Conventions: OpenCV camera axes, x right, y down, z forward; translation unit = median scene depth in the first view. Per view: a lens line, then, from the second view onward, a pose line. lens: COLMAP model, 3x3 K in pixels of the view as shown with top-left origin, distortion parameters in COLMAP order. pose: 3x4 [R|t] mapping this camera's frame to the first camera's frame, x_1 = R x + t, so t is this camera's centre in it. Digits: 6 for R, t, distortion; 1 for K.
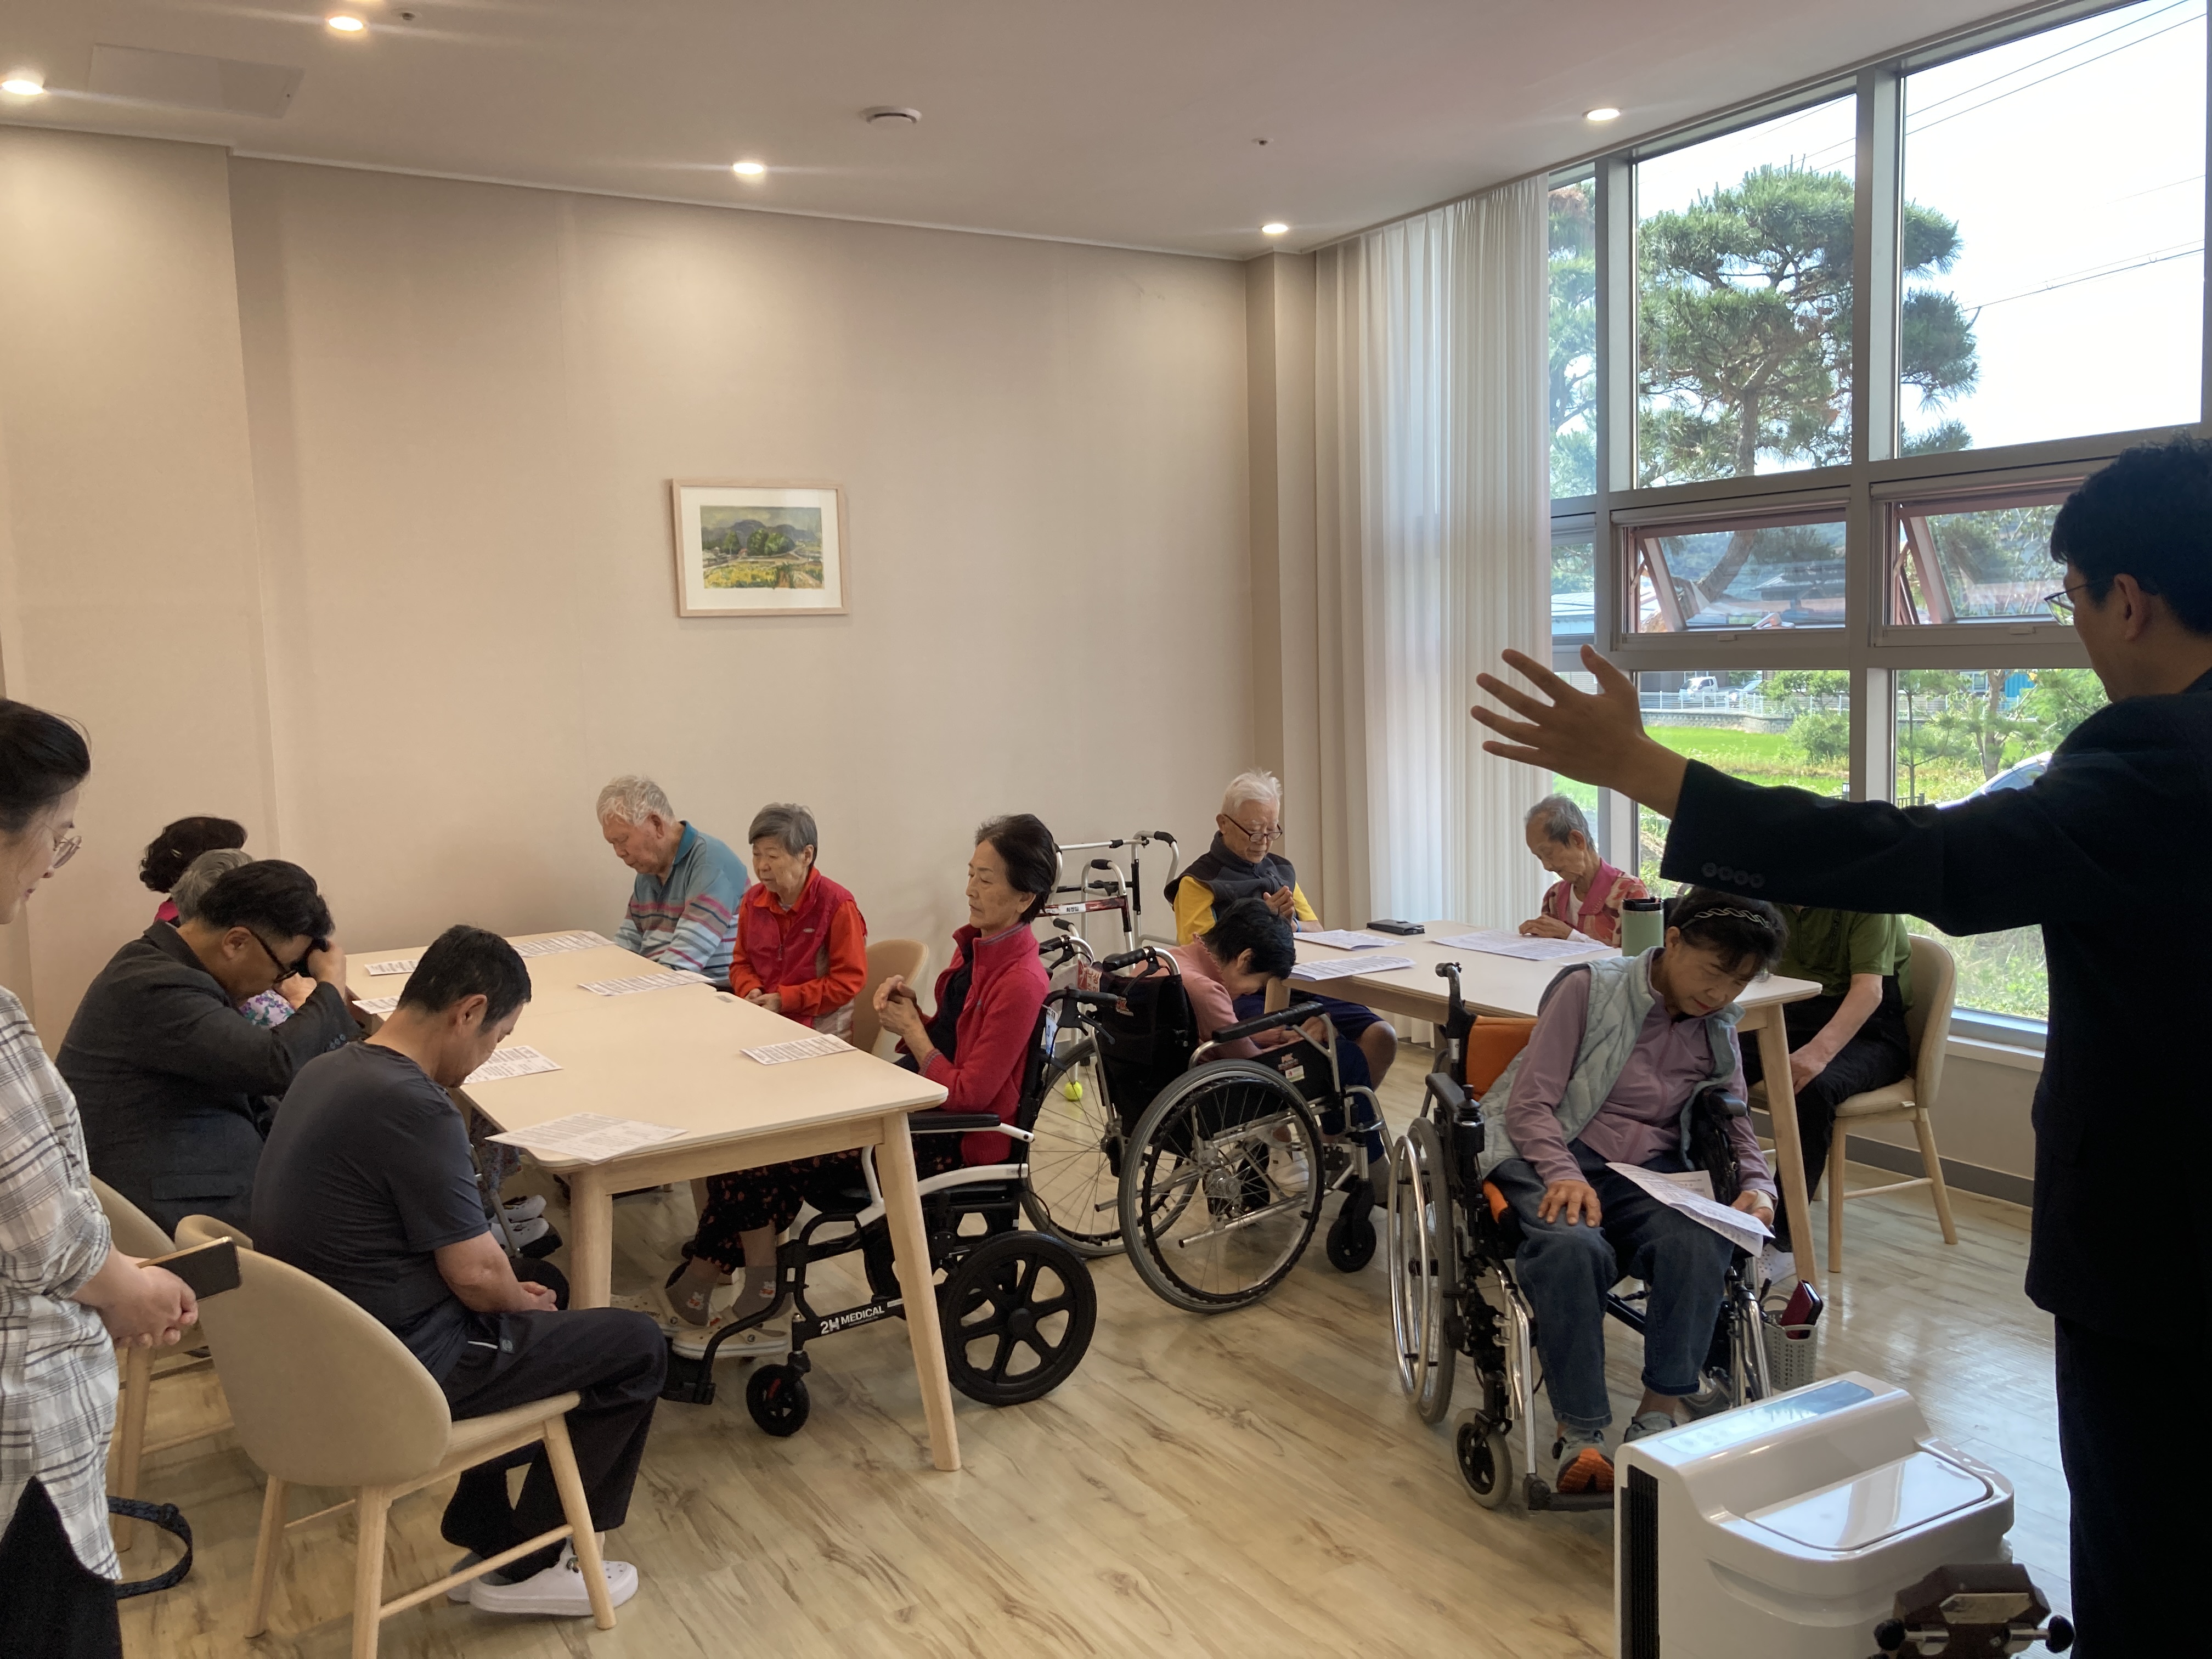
lens RADIAL K [[1811.4, 0, 1127.2], [0, 1811.4, 830.9], [0, 0, 1]] dist [0.052151, -0.072321]
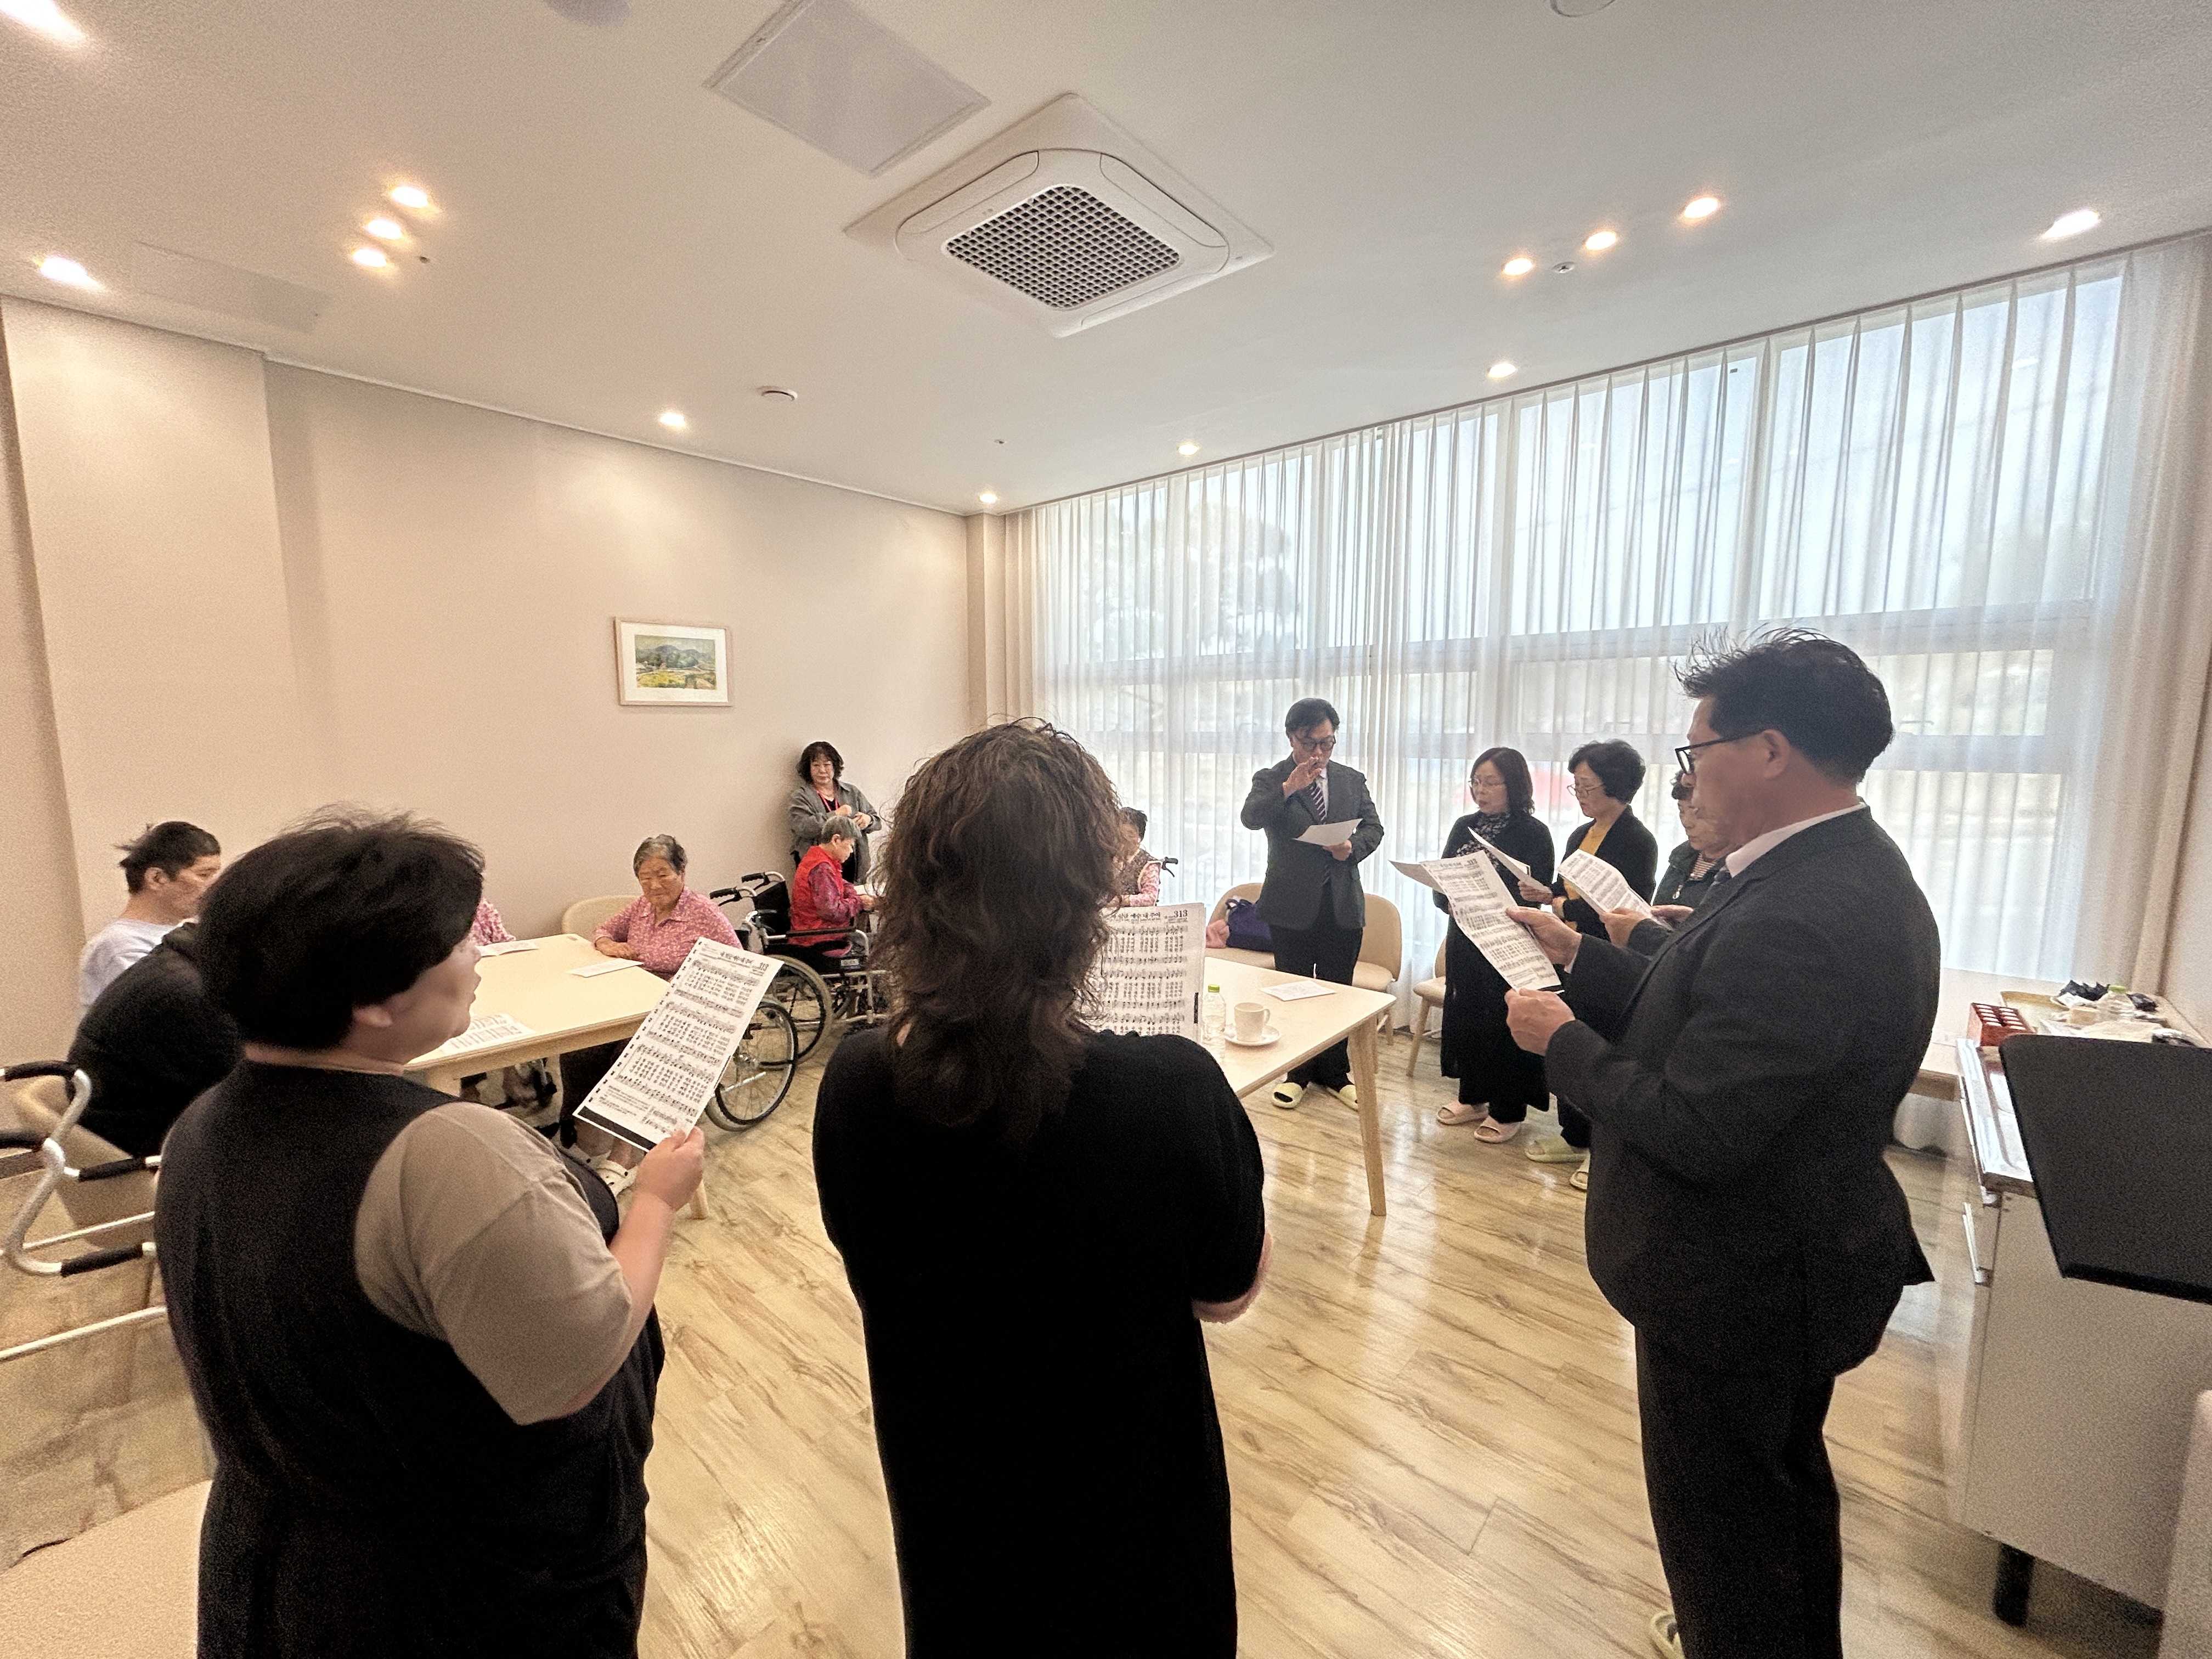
lens RADIAL K [[885.0, 0, 1111.5], [0, 885.0, 833.9], [0, 0, 1]] dist [-0.007278, 0.000971]
pose [[0.954154, -0.007820, 0.299215, -0.078830], [0.002813, 0.999849, 0.017159, -0.020651], [-0.299304, -0.015531, 0.954031, 0.162890]]
